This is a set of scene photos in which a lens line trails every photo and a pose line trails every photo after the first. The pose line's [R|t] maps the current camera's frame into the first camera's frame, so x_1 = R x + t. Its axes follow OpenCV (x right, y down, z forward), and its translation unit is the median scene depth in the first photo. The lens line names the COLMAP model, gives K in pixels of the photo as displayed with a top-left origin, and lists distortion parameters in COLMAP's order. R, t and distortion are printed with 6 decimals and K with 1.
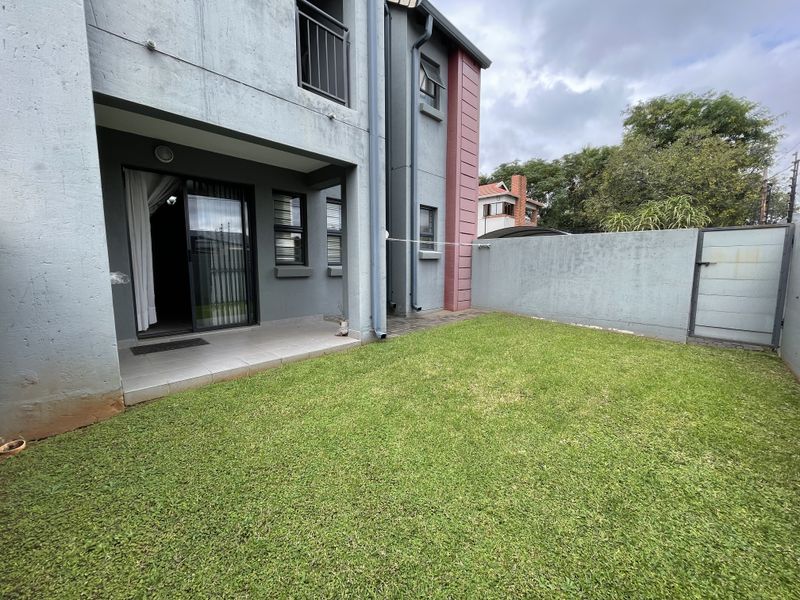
lens RADIAL K [[332.4, 0, 398.6], [0, 332.4, 302.7], [0, 0, 1]] dist [-0.003347, -0.000544]
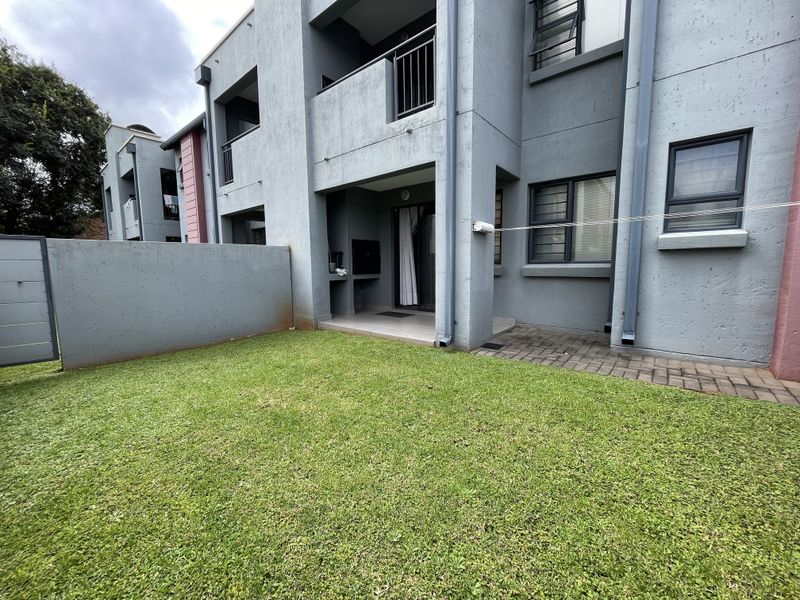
lens RADIAL K [[332.4, 0, 397.9], [0, 332.4, 301.3], [0, 0, 1]] dist [-0.003347, -0.000544]
pose [[0.051827, 0.109094, -0.992679, 0.946268], [-0.099672, 0.989617, 0.103554, -0.106890], [0.993670, 0.093575, 0.062162, 0.937124]]
